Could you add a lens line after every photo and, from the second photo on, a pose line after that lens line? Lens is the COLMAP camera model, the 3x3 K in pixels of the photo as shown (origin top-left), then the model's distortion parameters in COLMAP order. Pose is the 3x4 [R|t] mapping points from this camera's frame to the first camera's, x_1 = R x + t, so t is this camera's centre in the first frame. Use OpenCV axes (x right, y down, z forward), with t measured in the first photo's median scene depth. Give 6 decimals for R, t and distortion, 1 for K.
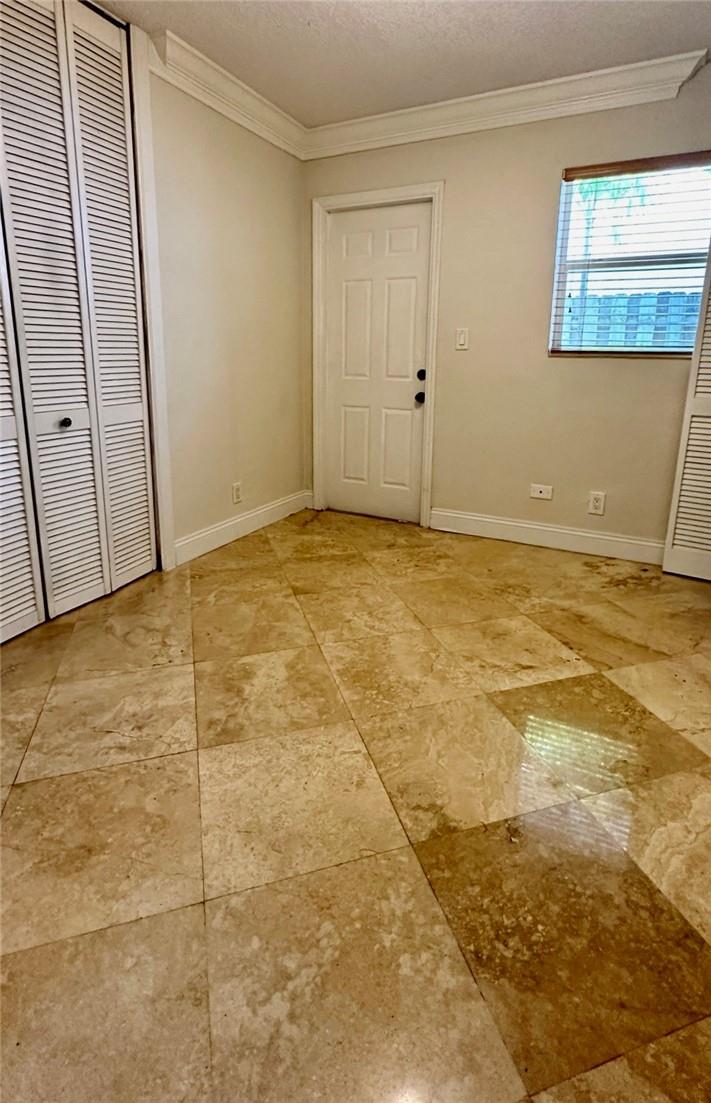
lens RADIAL K [[543.9, 0, 352.8], [0, 543.9, 467.9], [0, 0, 1]] dist [-0.000476, 0.000052]
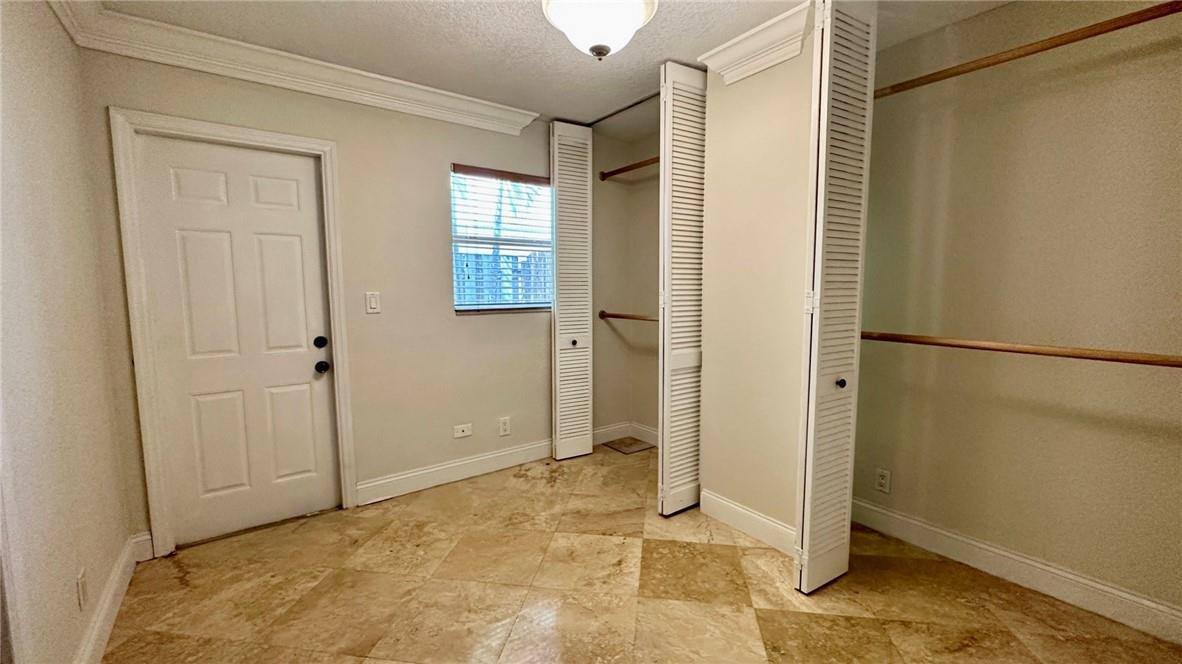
lens RADIAL K [[472.1, 0, 591.0], [0, 472.1, 332.0], [0, 0, 1]] dist [-0.001989, -0.000145]
pose [[0.446861, -0.103777, 0.888564, -0.464950], [0.198819, 0.979929, 0.014462, -0.142300], [-0.872230, 0.170201, 0.458525, 0.329282]]
